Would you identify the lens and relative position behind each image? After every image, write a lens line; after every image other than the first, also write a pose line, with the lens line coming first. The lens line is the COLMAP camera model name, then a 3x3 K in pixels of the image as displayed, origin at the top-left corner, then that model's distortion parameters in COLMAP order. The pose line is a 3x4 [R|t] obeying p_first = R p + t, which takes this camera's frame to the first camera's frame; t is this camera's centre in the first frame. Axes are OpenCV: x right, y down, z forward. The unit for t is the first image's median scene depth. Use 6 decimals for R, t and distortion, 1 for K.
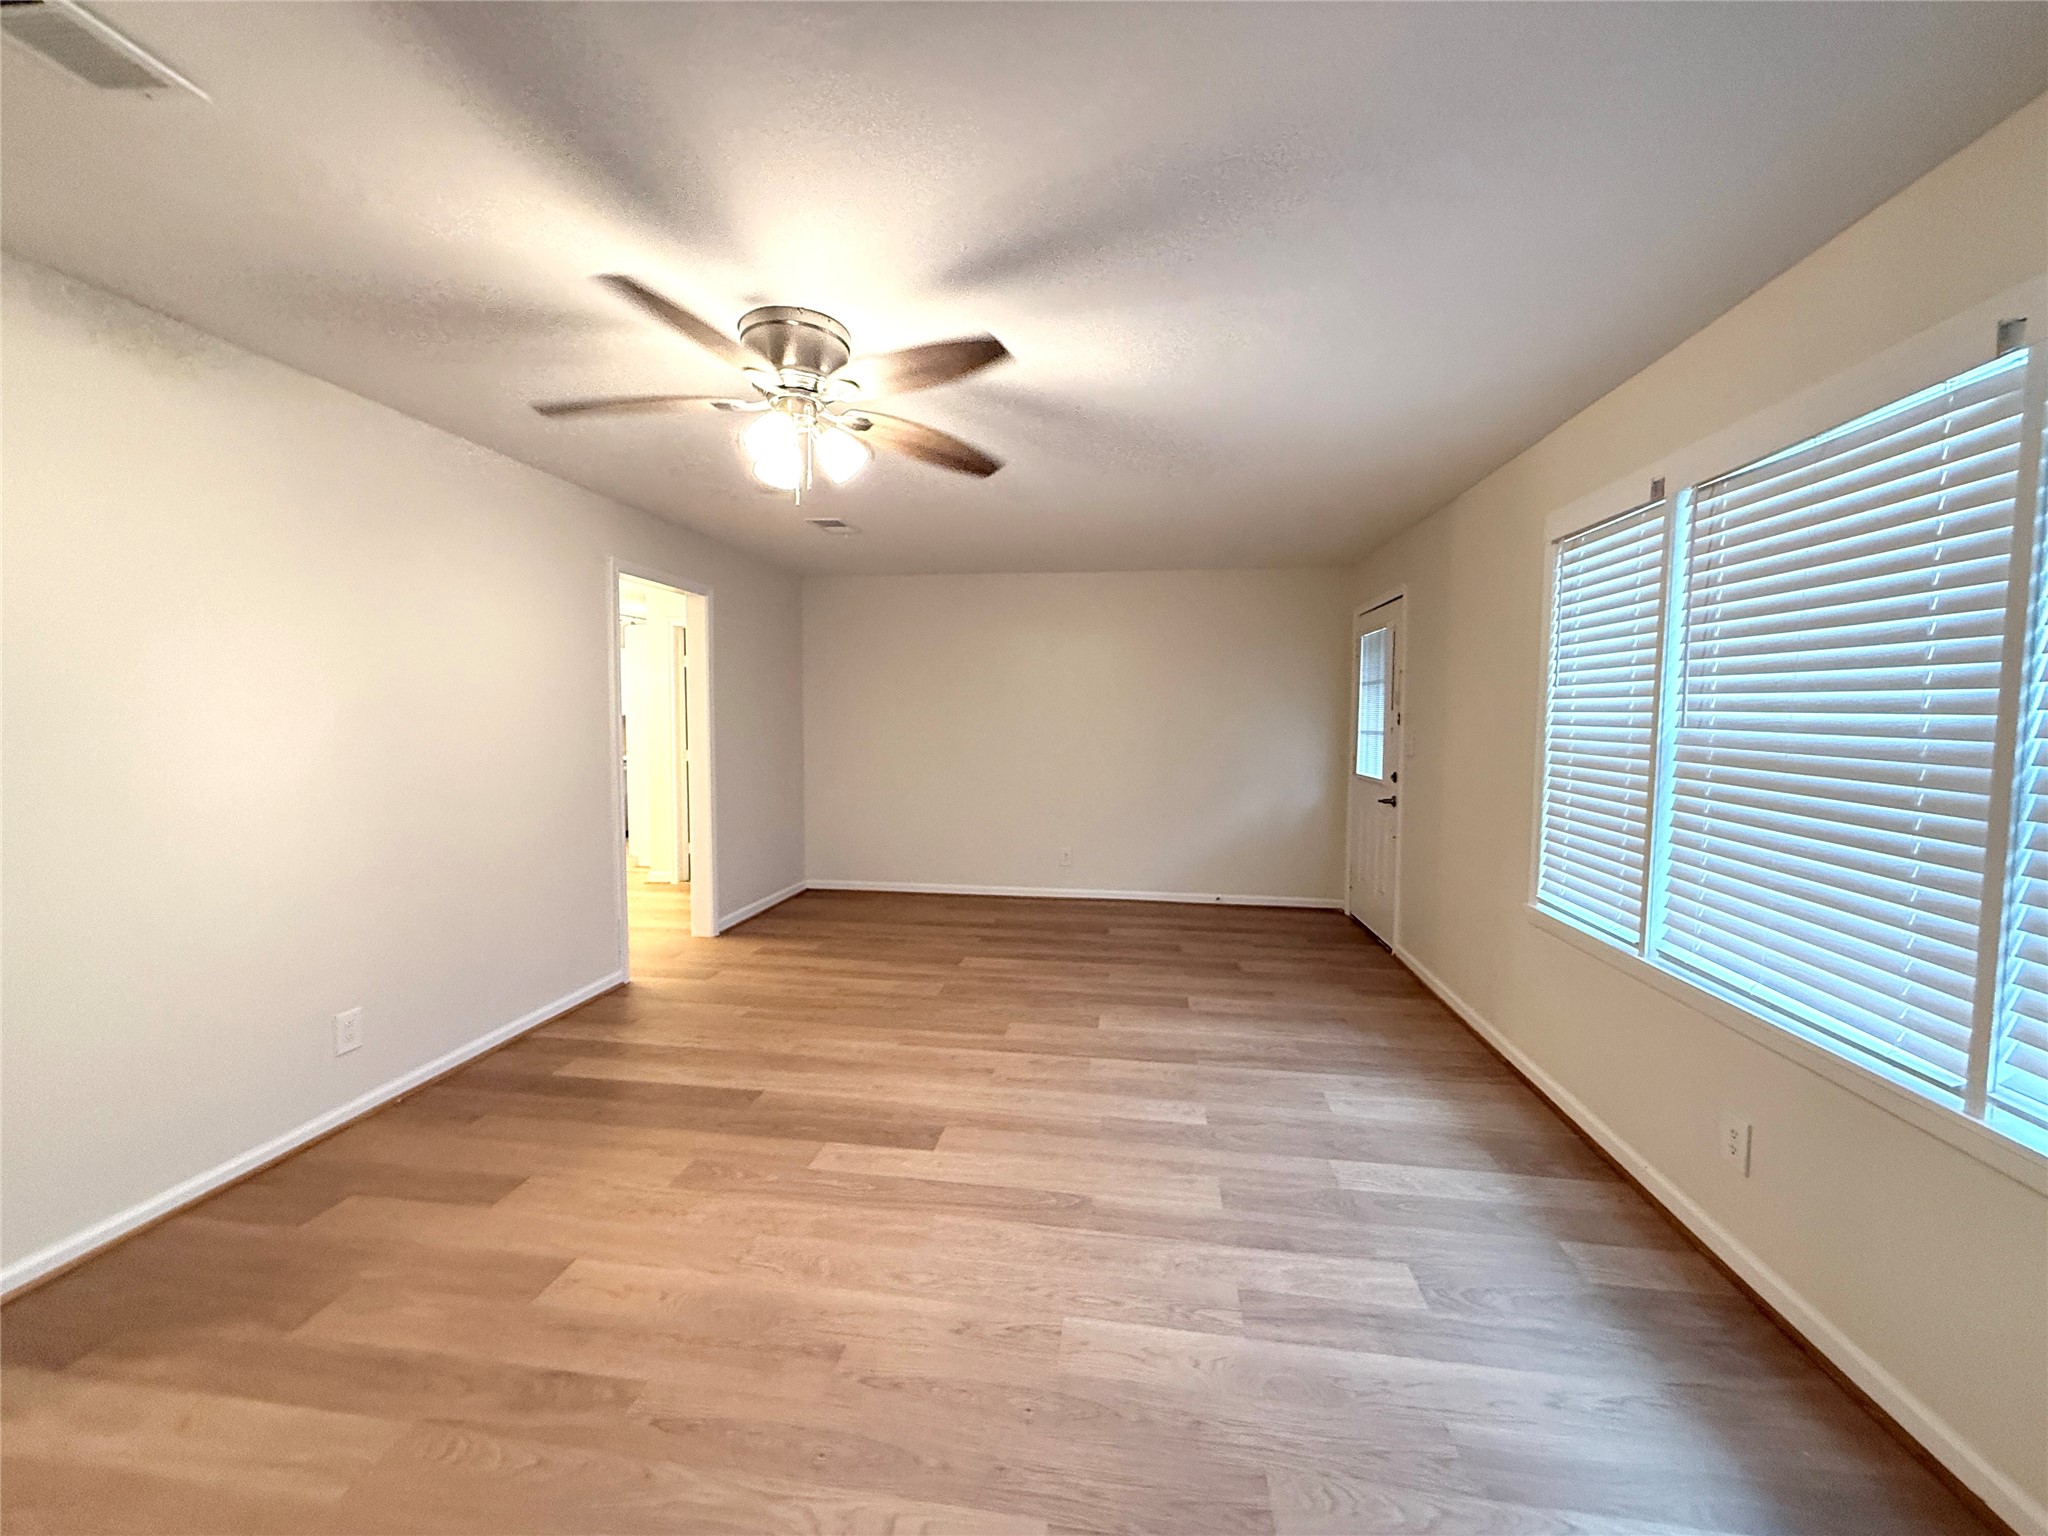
lens RADIAL K [[809.2, 0, 988.1], [0, 809.2, 764.3], [0, 0, 1]] dist [0.000318, -0.000058]
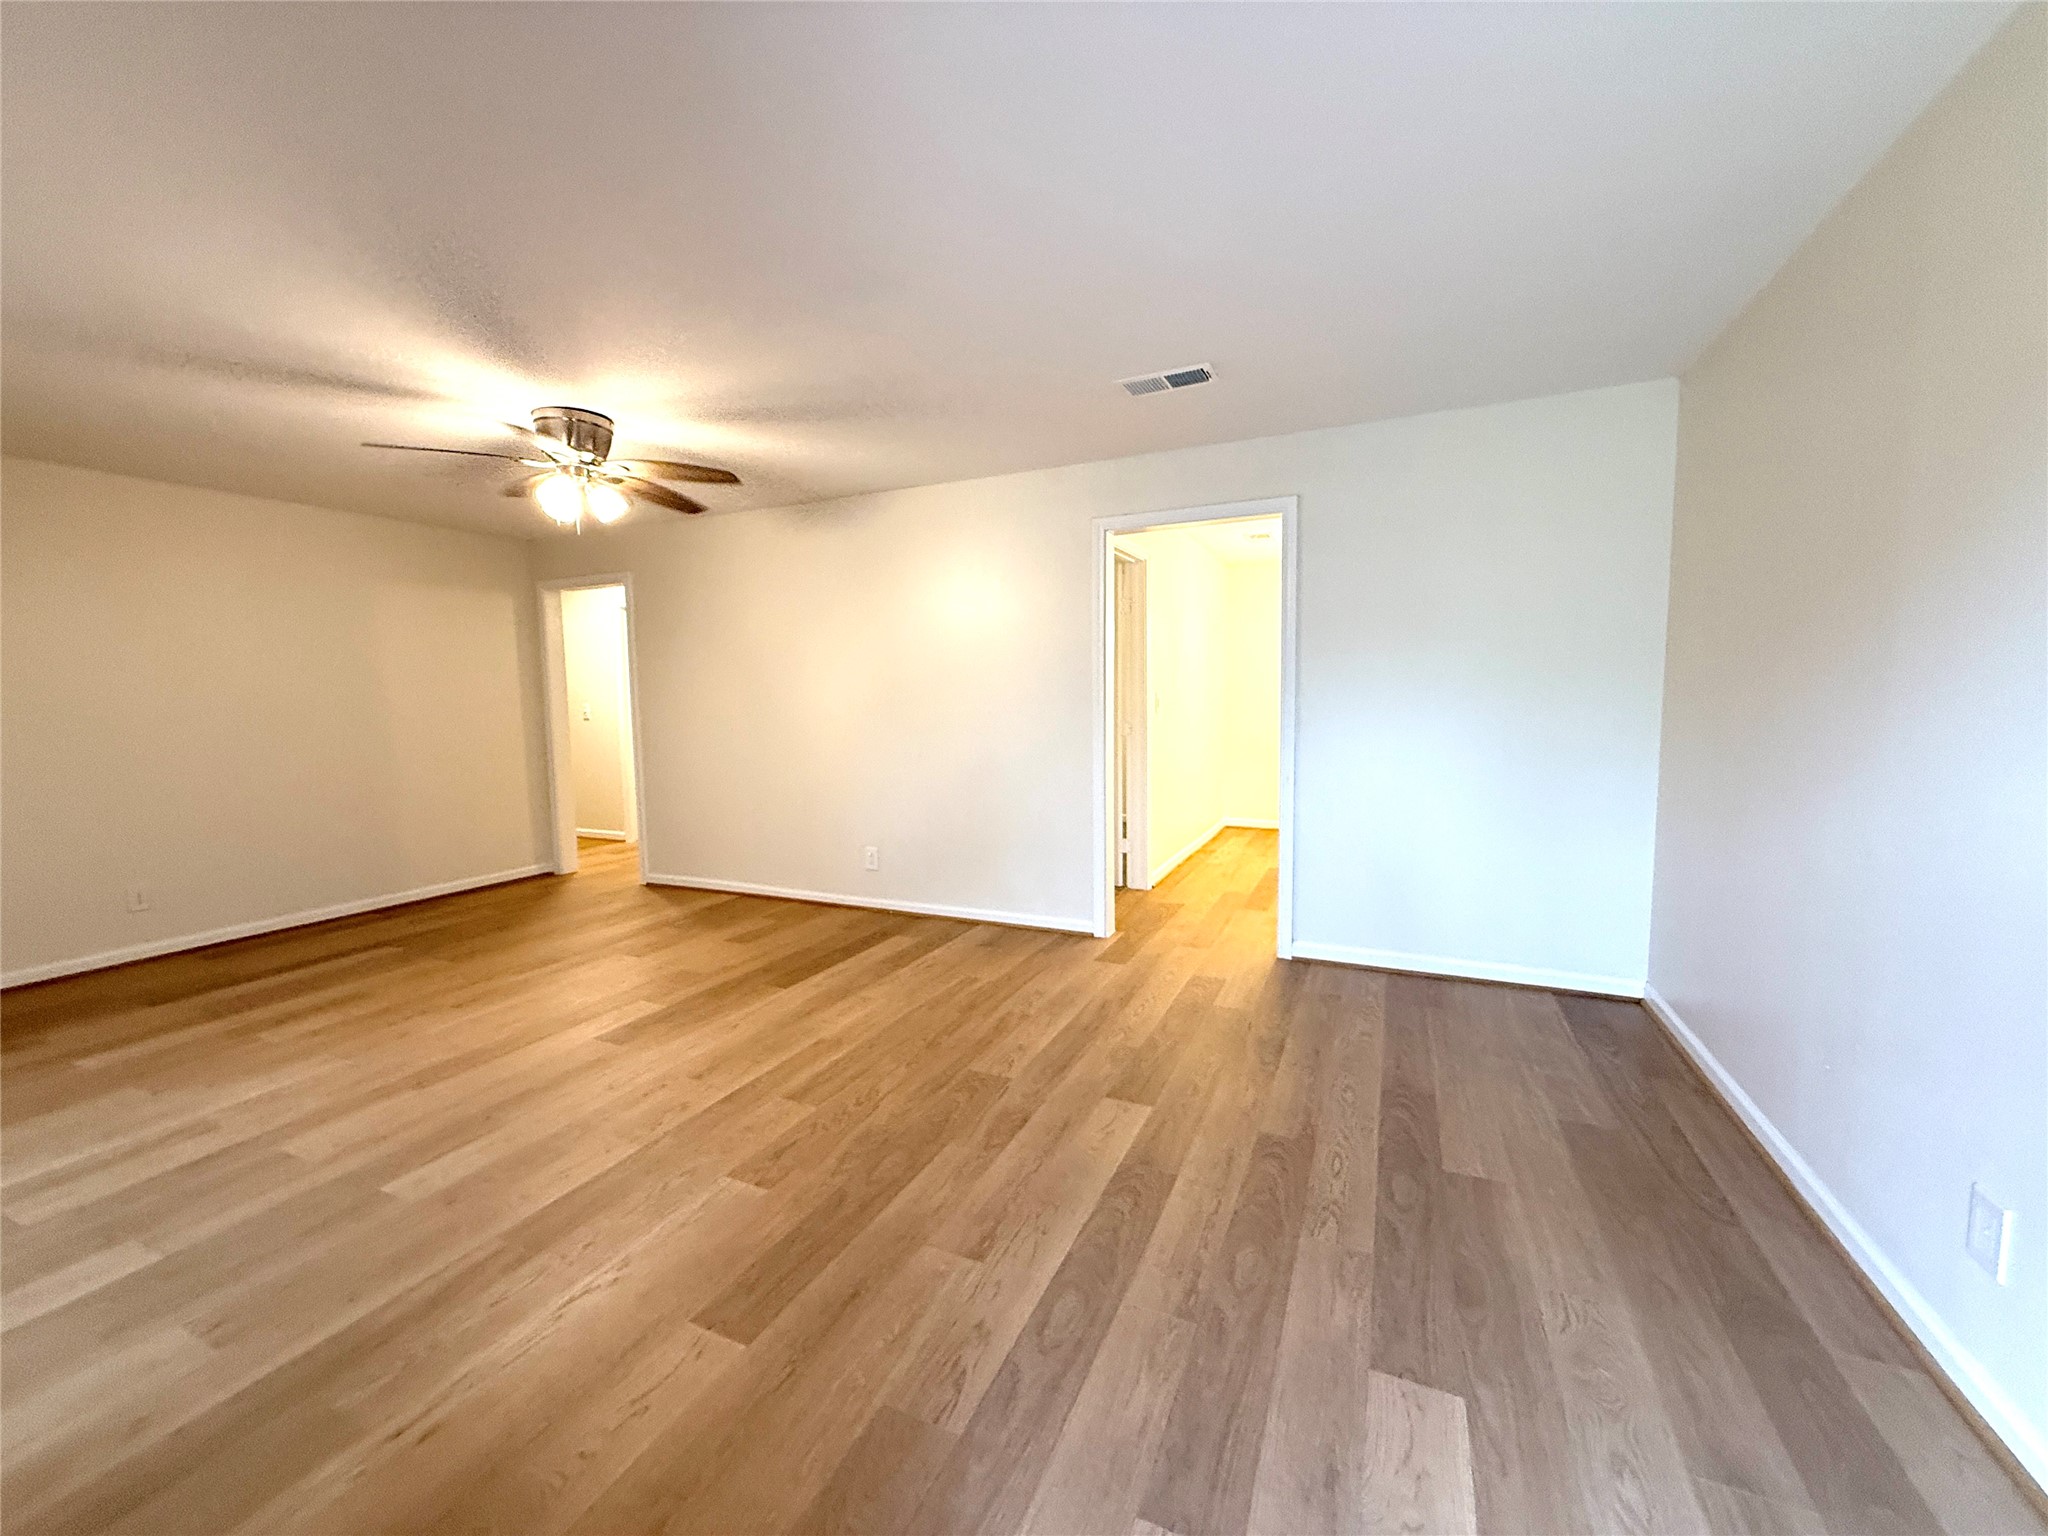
lens RADIAL K [[806.3, 0, 1020.8], [0, 806.3, 772.7], [0, 0, 1]] dist [0.000851, -0.000135]
pose [[-0.241886, 0.088558, -0.966255, 0.762096], [-0.045938, 0.993664, 0.102570, -0.049261], [0.969217, 0.069198, -0.236285, 1.603630]]
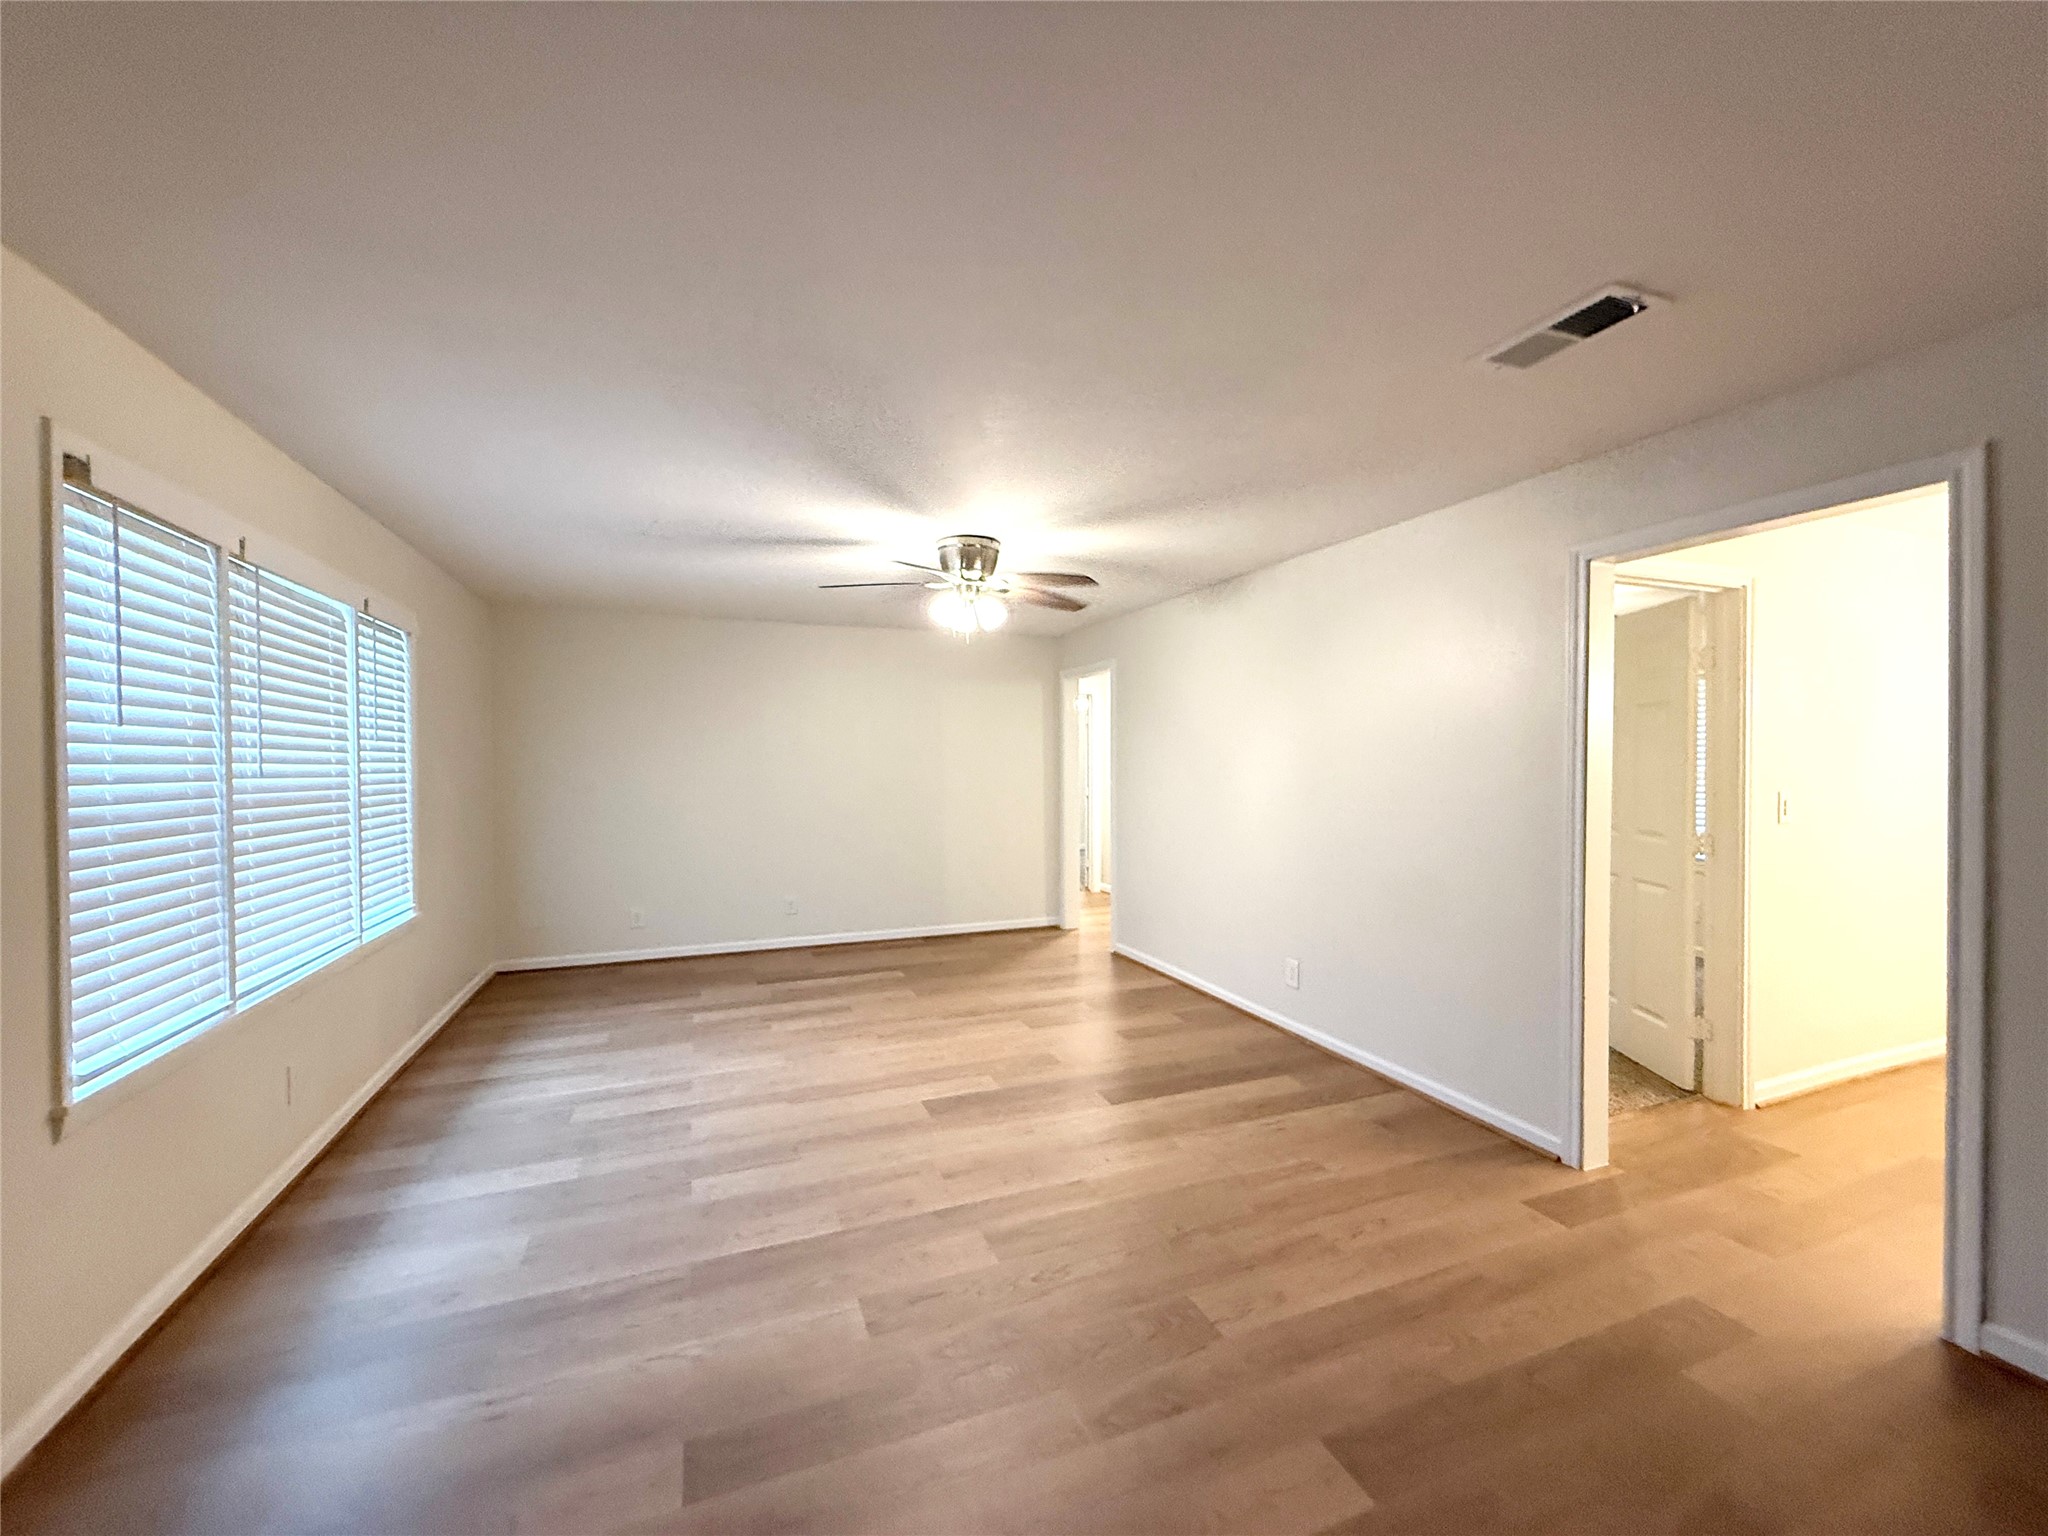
lens RADIAL K [[806.3, 0, 1020.8], [0, 806.3, 772.7], [0, 0, 1]] dist [0.000851, -0.000135]
pose [[-0.843980, 0.003927, -0.536360, 0.419598], [-0.036482, 0.997237, 0.064706, -0.115557], [0.535132, 0.074178, -0.841505, 1.838303]]
